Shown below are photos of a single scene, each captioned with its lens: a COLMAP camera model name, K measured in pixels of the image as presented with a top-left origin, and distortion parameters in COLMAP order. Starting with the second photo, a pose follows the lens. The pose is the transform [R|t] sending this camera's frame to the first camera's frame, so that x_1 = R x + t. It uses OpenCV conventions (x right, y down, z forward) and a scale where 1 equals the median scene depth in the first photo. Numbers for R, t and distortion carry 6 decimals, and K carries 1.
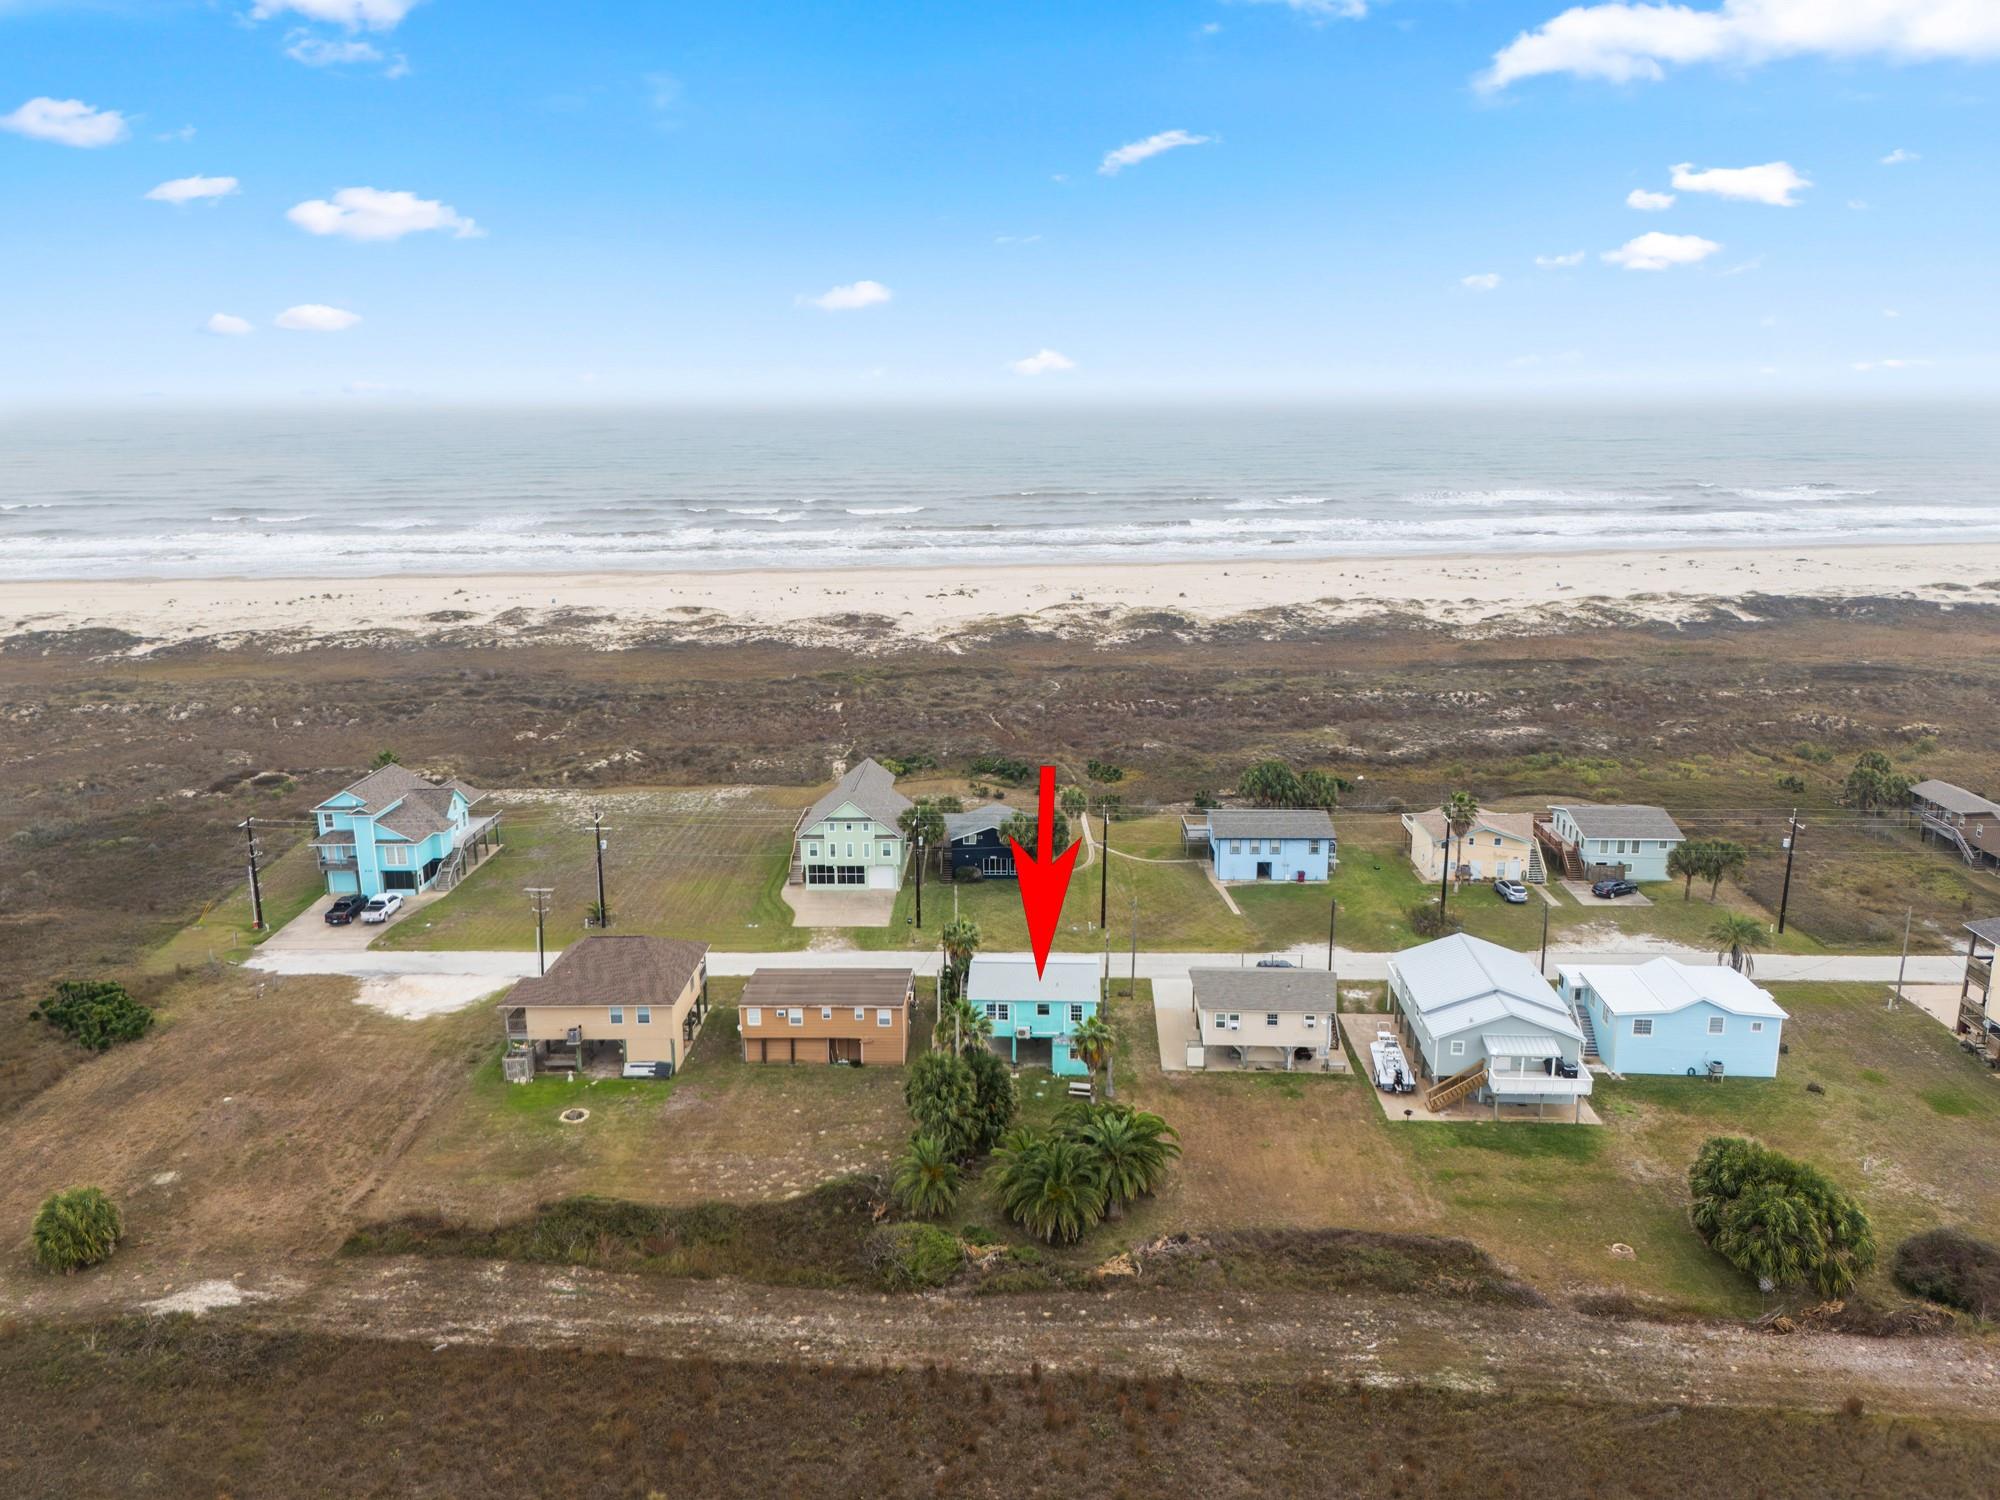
lens RADIAL K [[1491.8, 0, 1000.0], [0, 1491.8, 750.0], [0, 0, 1]] dist [0.103543, -0.120334]
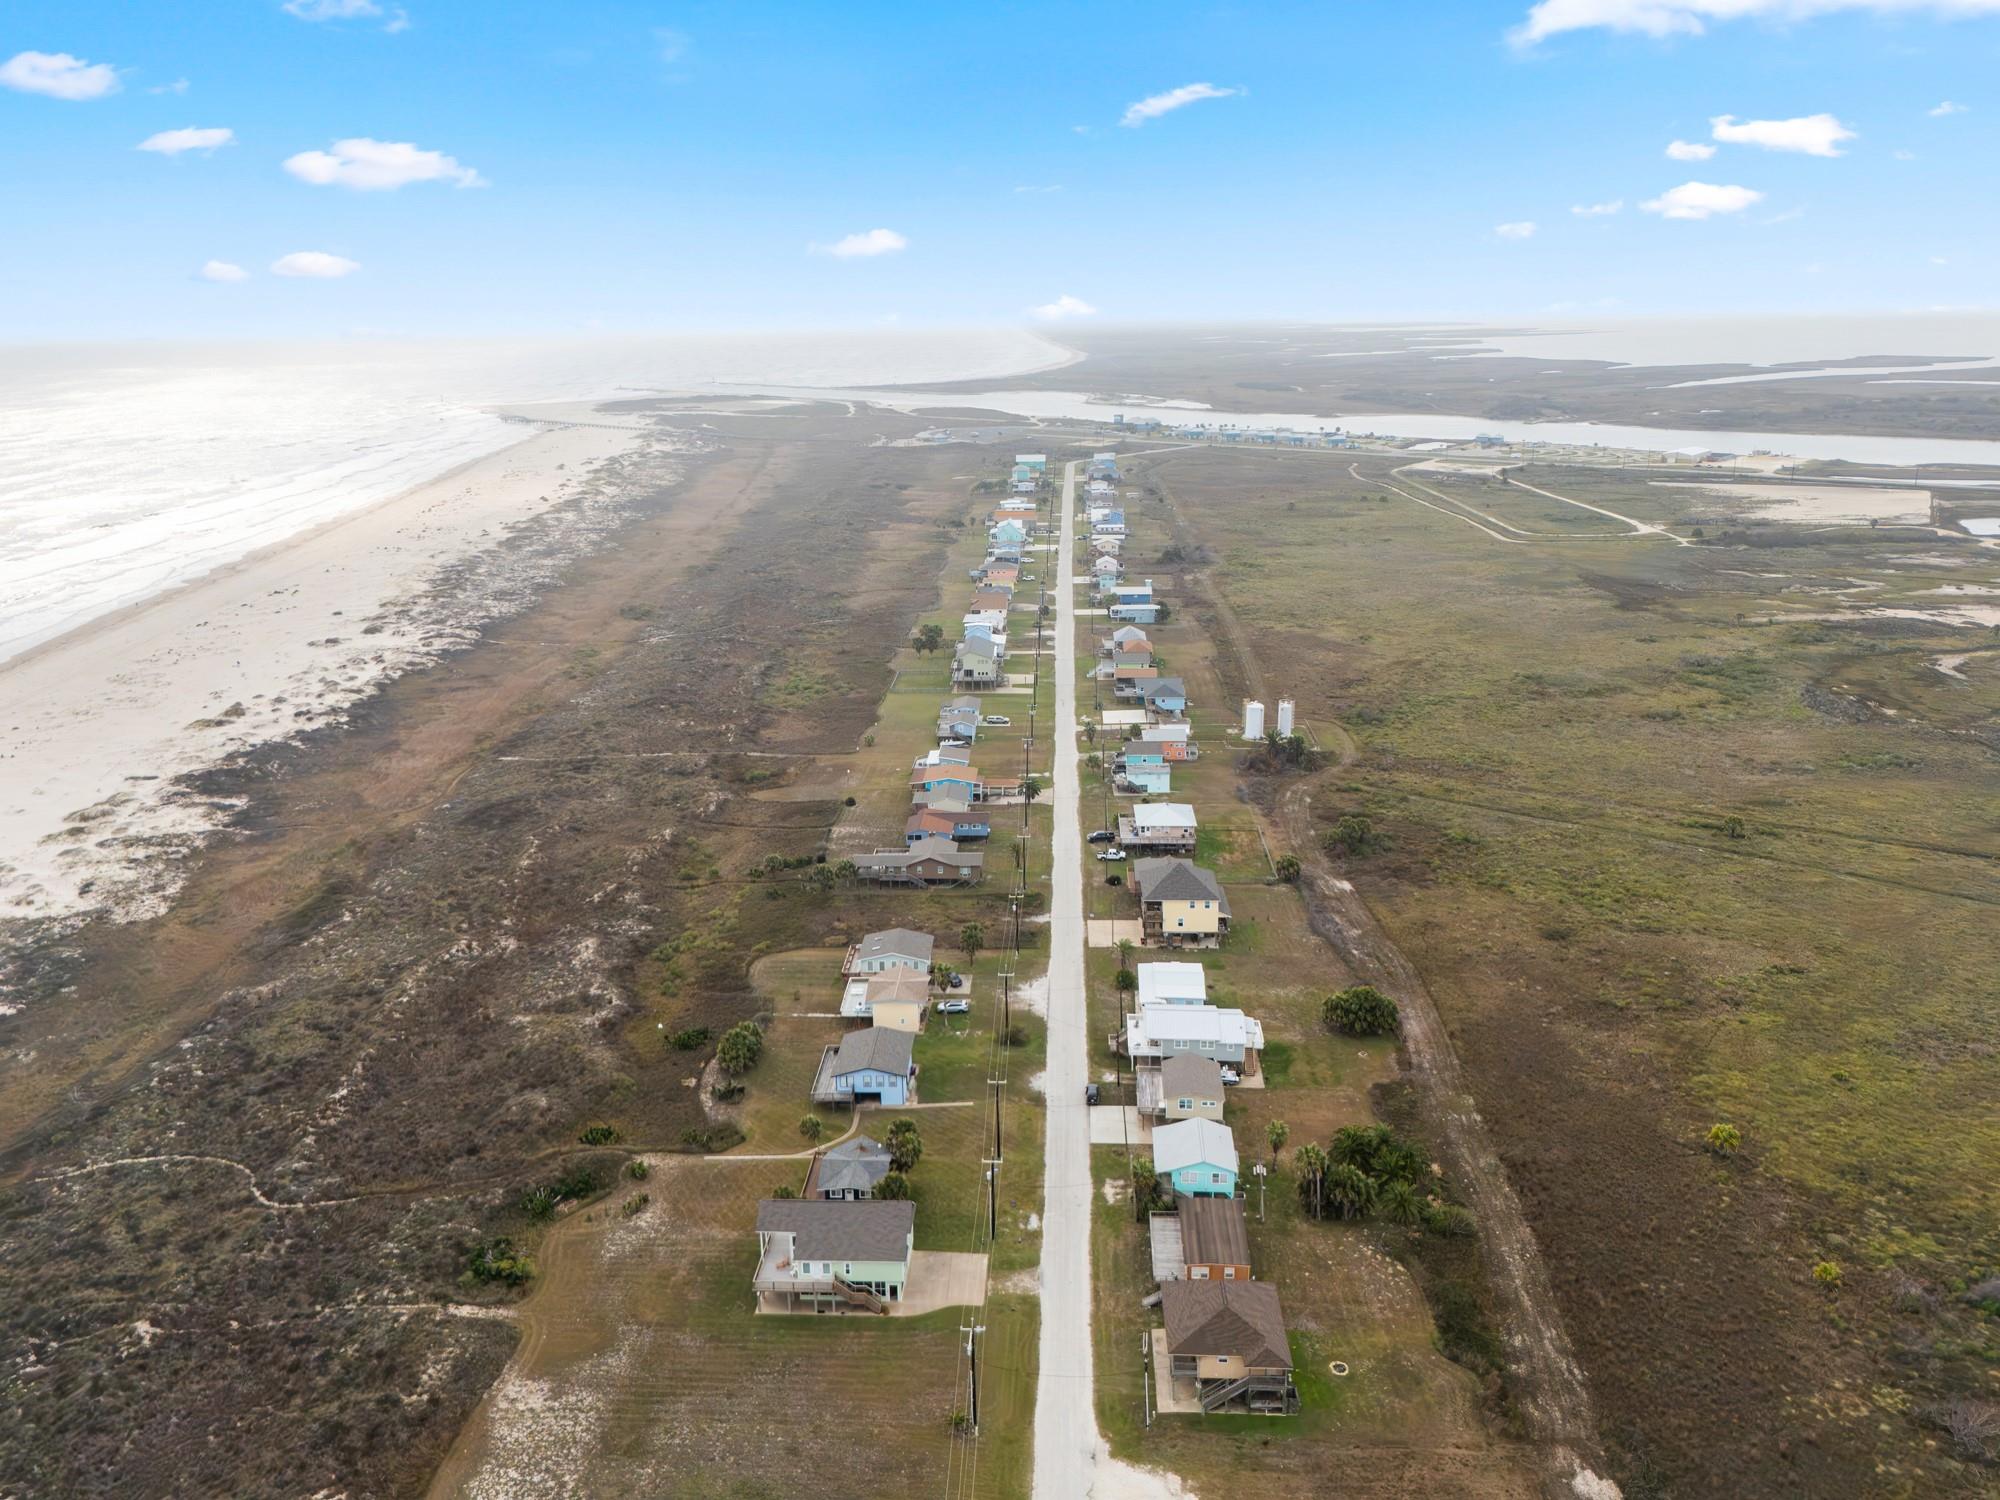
lens RADIAL K [[1467.5, 0, 1000.0], [0, 1467.5, 750.0], [0, 0, 1]] dist [0.082729, -0.065228]
pose [[0.021454, -0.286838, 0.957739, -1.240332], [0.254618, 0.927939, 0.272210, -0.659448], [-0.966804, 0.238017, 0.092942, 0.848939]]
